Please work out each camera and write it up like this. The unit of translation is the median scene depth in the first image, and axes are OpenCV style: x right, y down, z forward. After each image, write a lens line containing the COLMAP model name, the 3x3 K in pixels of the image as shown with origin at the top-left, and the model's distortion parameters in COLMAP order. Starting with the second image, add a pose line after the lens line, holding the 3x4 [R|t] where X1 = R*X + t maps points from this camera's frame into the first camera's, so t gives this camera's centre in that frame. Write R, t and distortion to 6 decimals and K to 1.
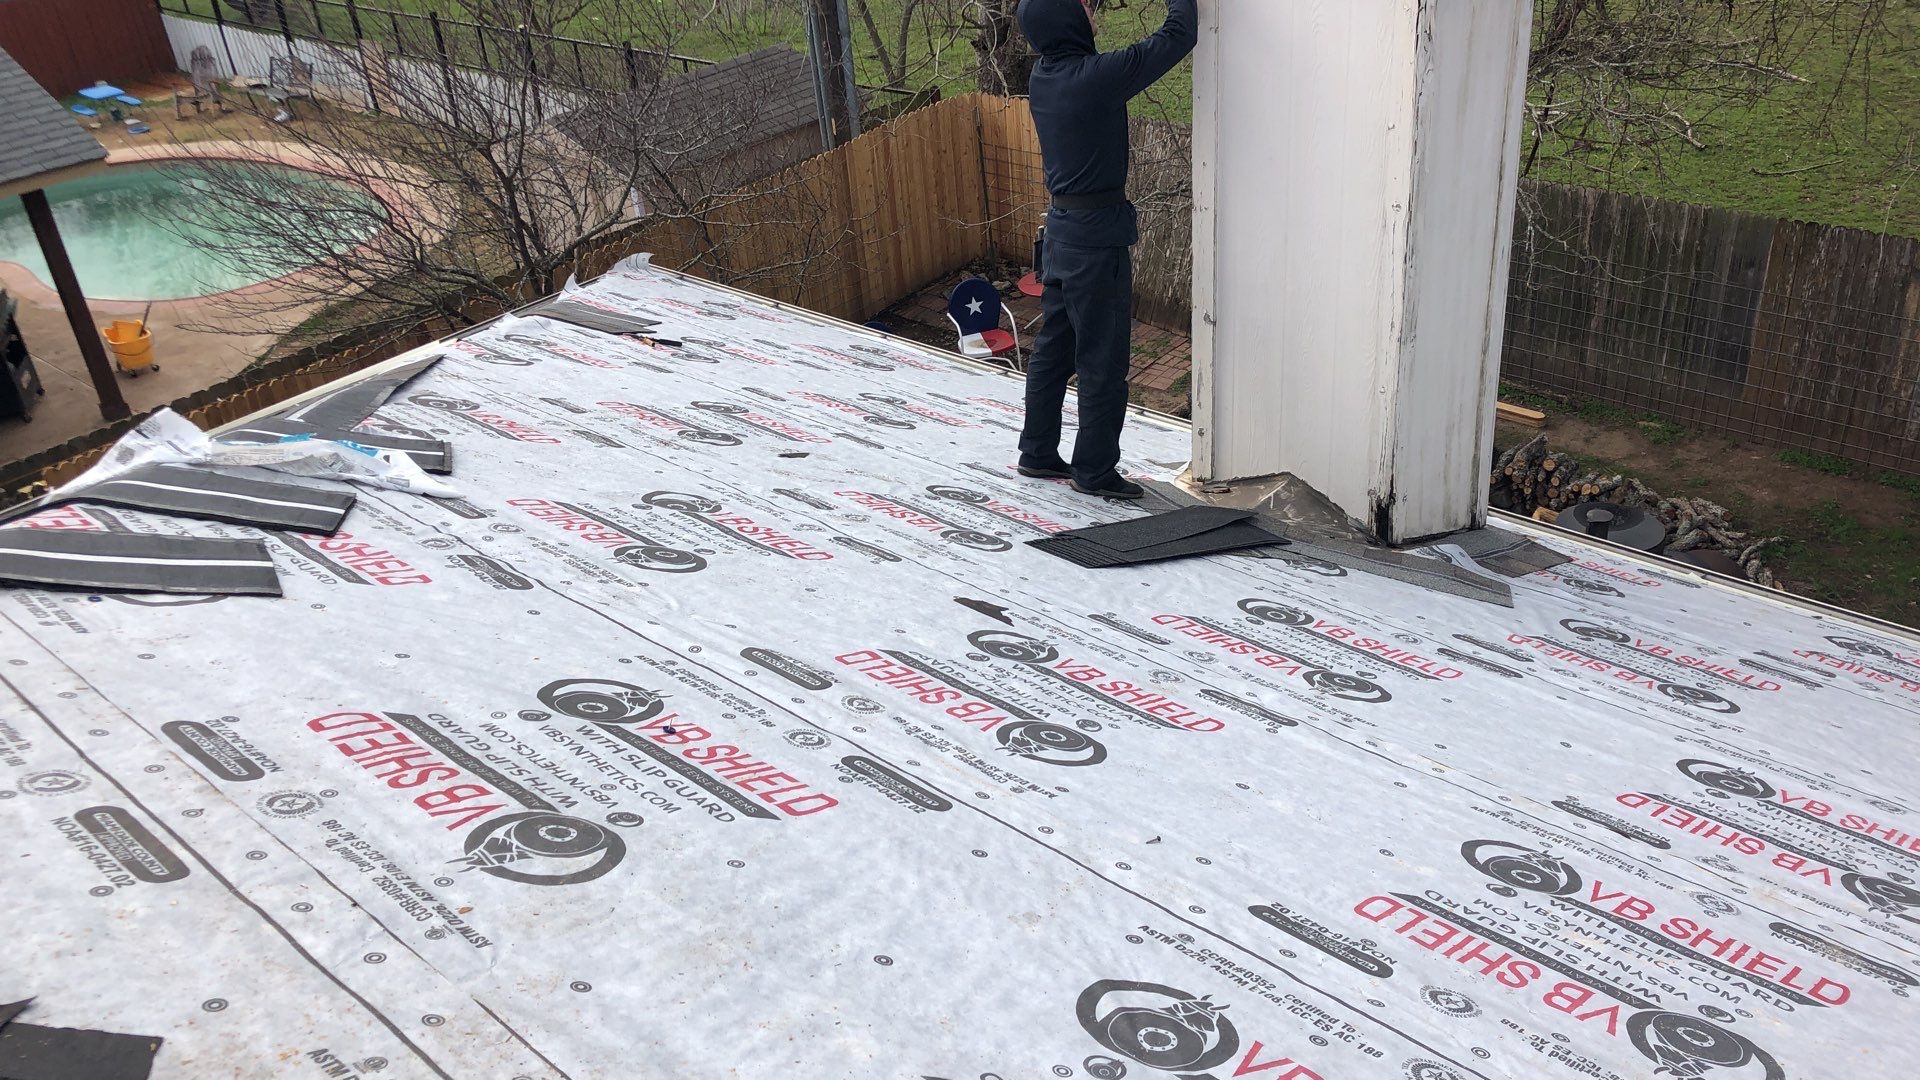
lens RADIAL K [[1557.9, 0, 959.9], [0, 1557.9, 537.9], [0, 0, 1]] dist [0.018935, -0.004757]
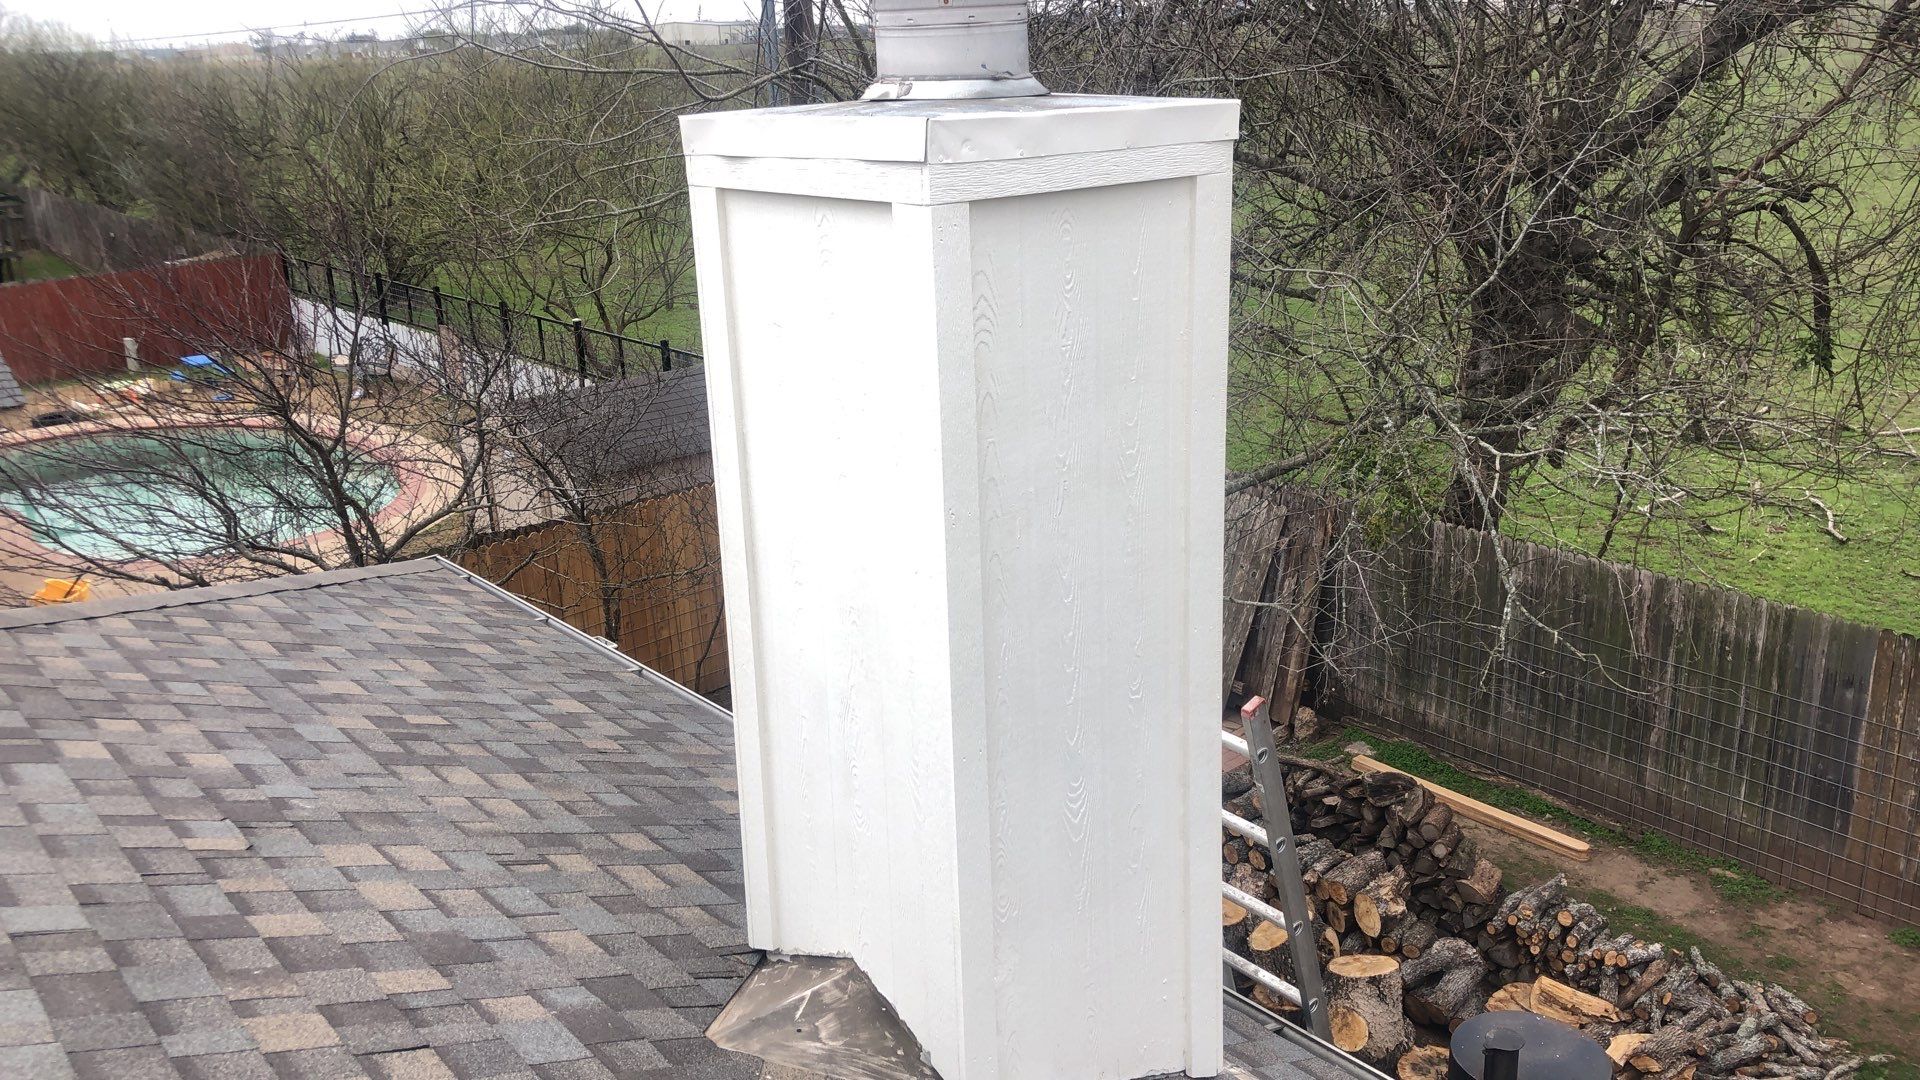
lens RADIAL K [[1557.9, 0, 963.0], [0, 1557.9, 540.2], [0, 0, 1]] dist [0.018935, -0.004757]
pose [[0.989417, 0.083573, -0.118613, 0.150291], [-0.106169, 0.974187, -0.199218, -0.040522], [0.098902, 0.209703, 0.972750, 0.174914]]
